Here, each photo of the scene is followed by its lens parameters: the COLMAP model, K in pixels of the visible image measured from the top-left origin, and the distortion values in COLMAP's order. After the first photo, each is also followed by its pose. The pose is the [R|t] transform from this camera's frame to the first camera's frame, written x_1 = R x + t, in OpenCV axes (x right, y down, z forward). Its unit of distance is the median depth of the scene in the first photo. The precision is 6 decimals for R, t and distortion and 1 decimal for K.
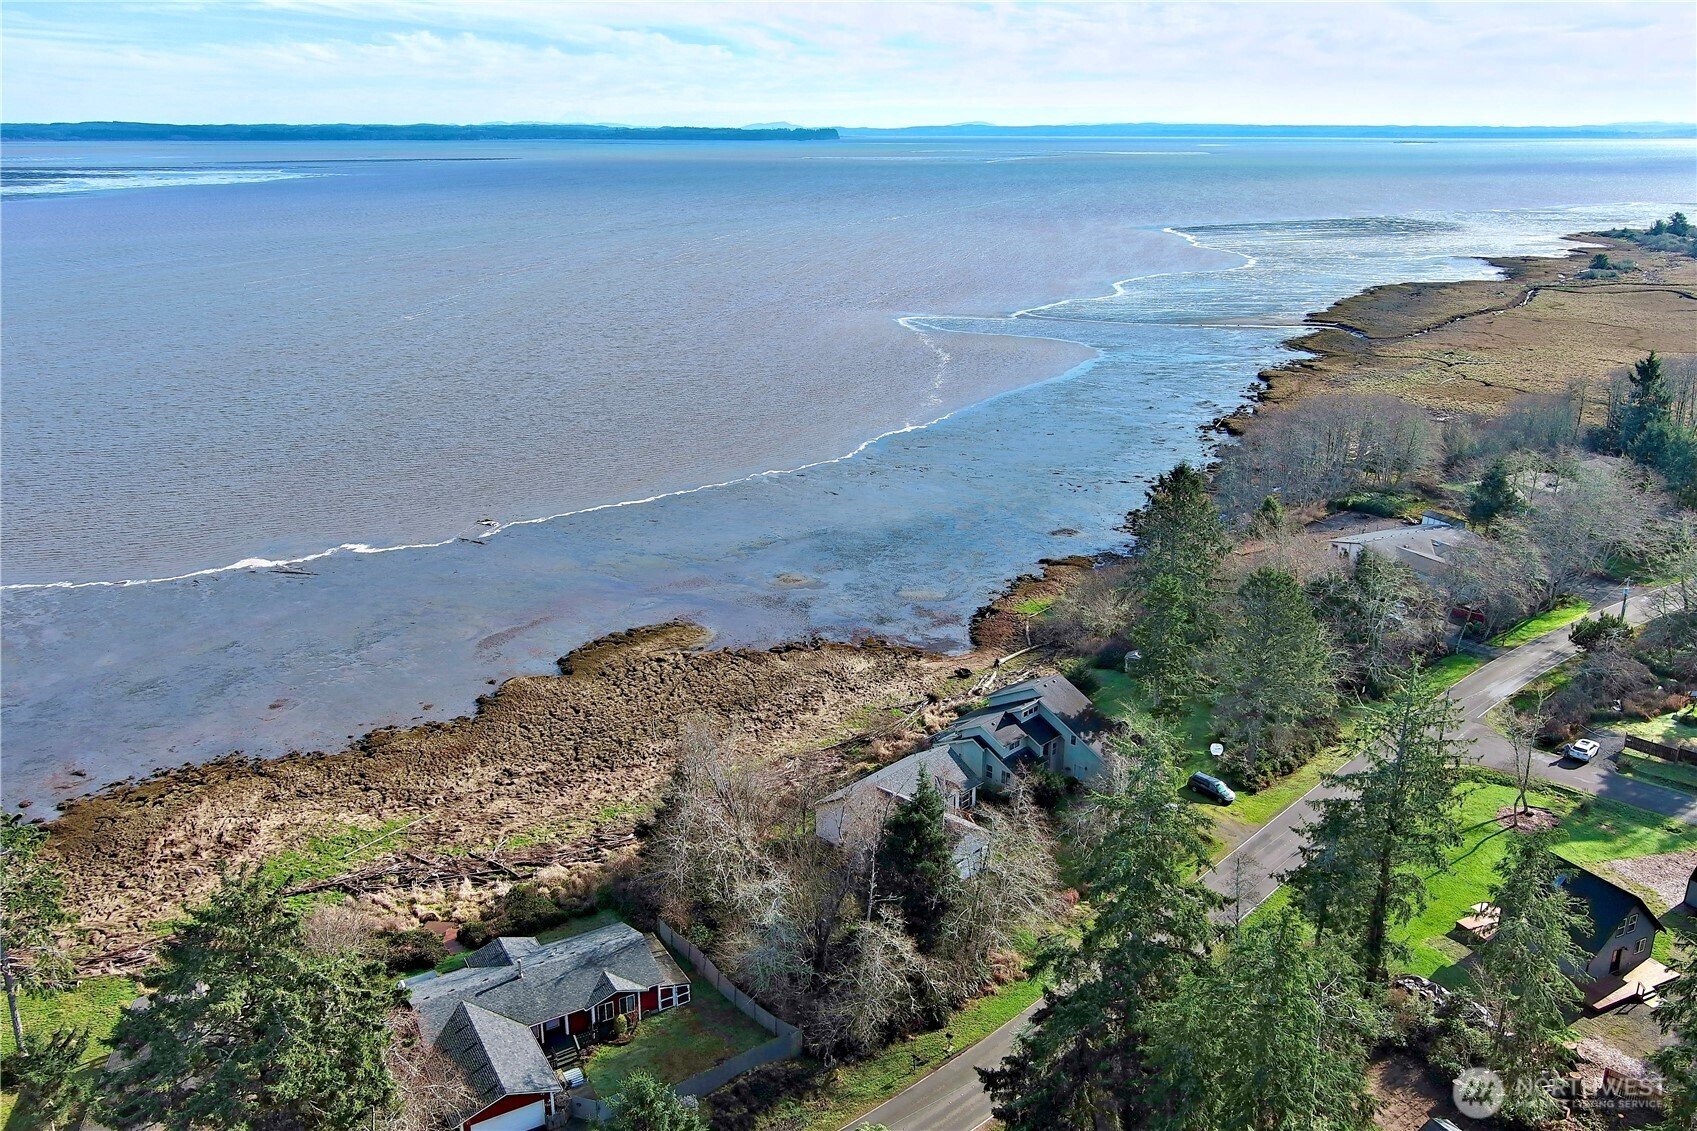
lens RADIAL K [[1320.1, 0, 846.0], [0, 1320.1, 564.9], [0, 0, 1]] dist [0.021628, -0.024439]
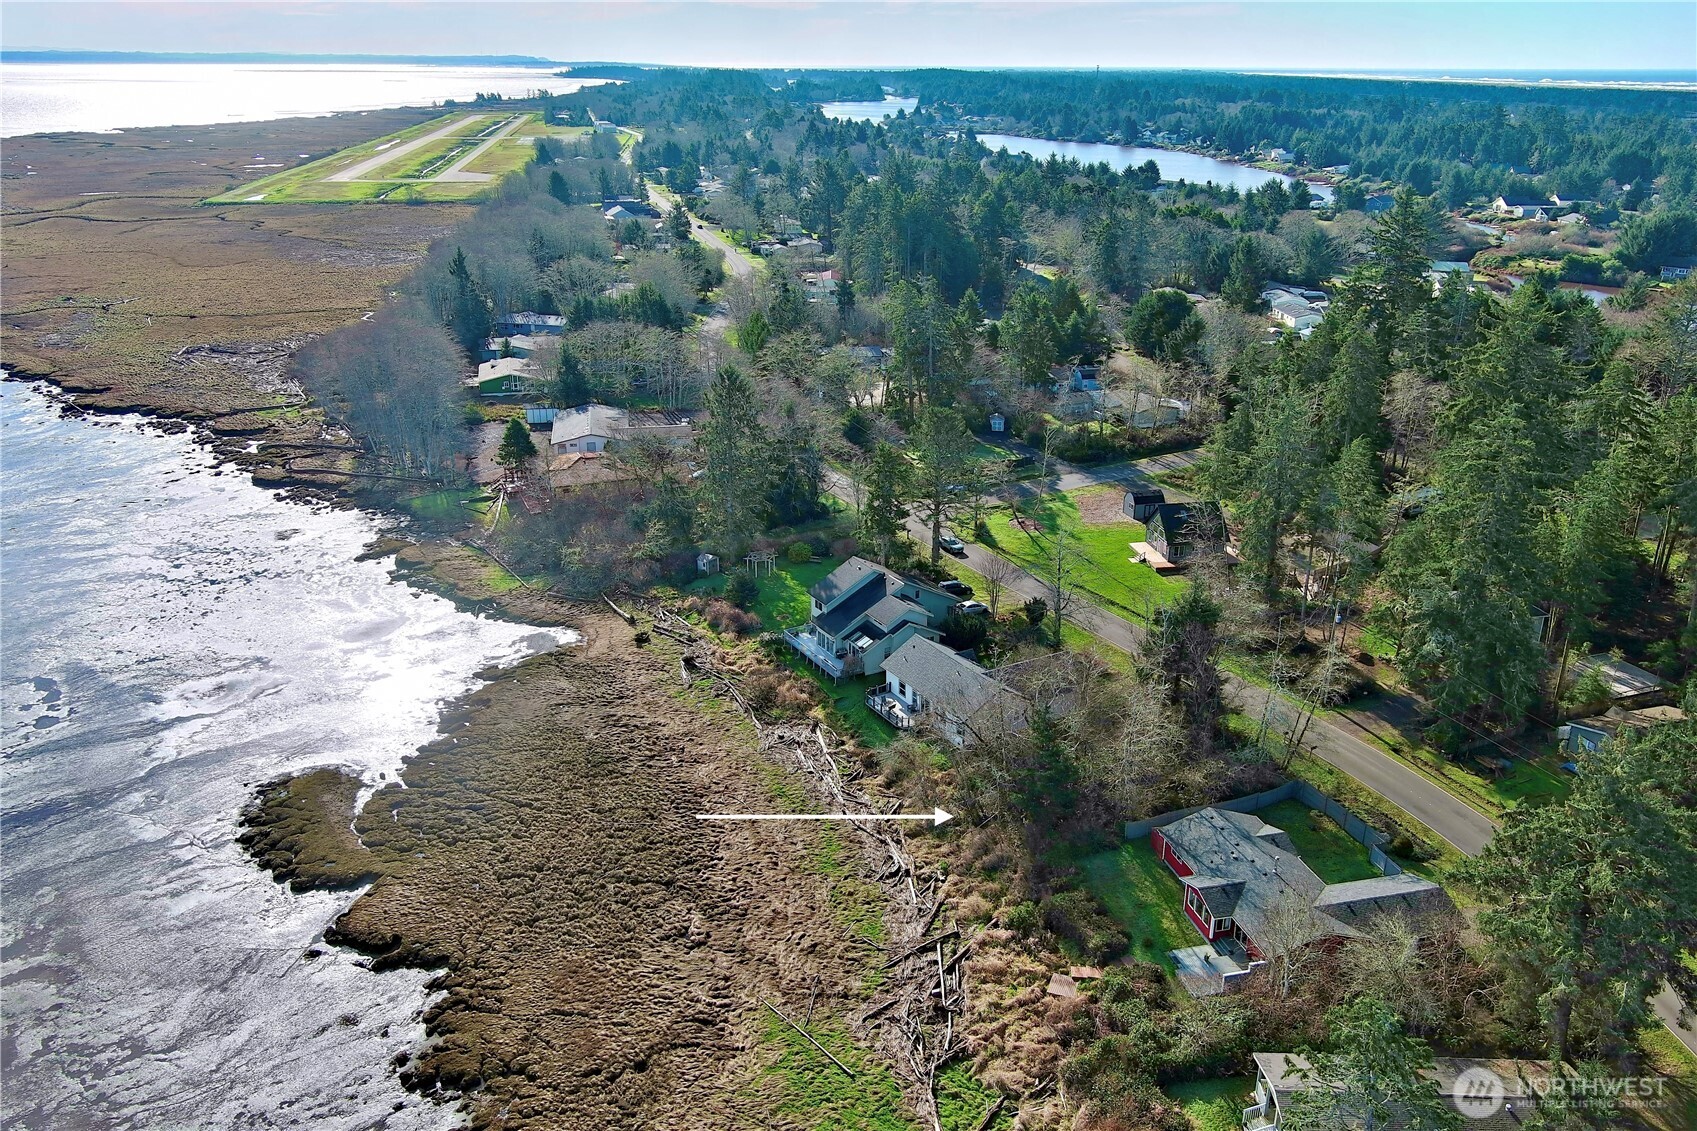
lens RADIAL K [[1320.1, 0, 844.1], [0, 1320.1, 568.6], [0, 0, 1]] dist [0.021628, -0.024439]
pose [[0.274867, -0.345721, 0.897176, -0.786545], [0.297451, 0.917918, 0.262584, -0.188715], [-0.914315, 0.194690, 0.355140, 0.584857]]
